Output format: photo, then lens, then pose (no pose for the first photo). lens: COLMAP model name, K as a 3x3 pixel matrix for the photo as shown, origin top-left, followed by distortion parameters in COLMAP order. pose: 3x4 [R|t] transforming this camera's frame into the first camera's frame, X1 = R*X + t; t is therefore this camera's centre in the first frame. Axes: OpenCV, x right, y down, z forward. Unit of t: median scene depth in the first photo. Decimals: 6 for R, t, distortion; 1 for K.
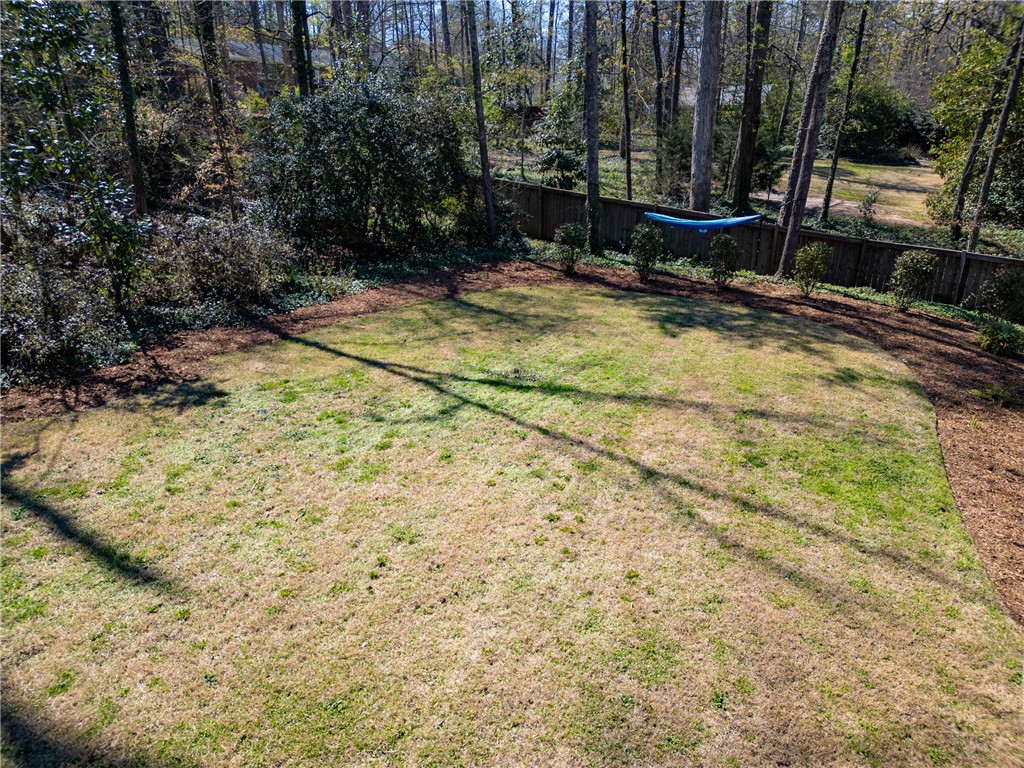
lens RADIAL K [[726.9, 0, 512.0], [0, 726.9, 384.0], [0, 0, 1]] dist [0.038243, -0.005111]
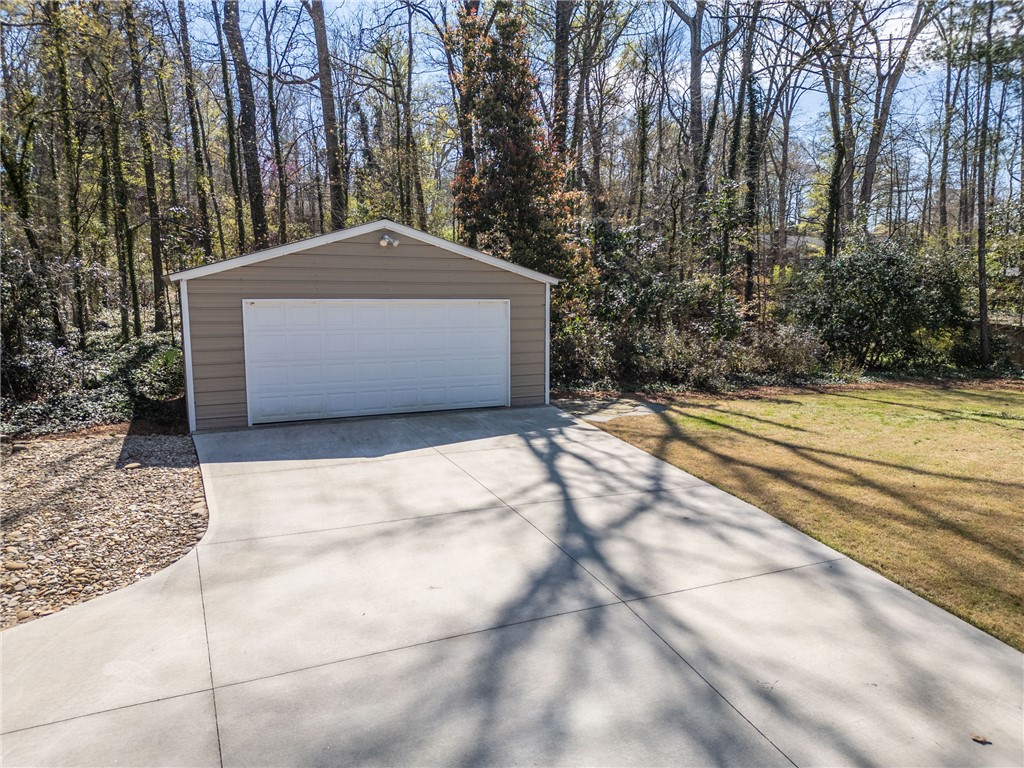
lens RADIAL K [[726.9, 0, 512.0], [0, 726.9, 384.0], [0, 0, 1]] dist [0.038243, -0.005111]
pose [[0.829225, 0.075009, -0.553858, 0.003504], [-0.199370, 0.965461, -0.167740, 0.220049], [0.522146, 0.249517, 0.815539, -0.446461]]
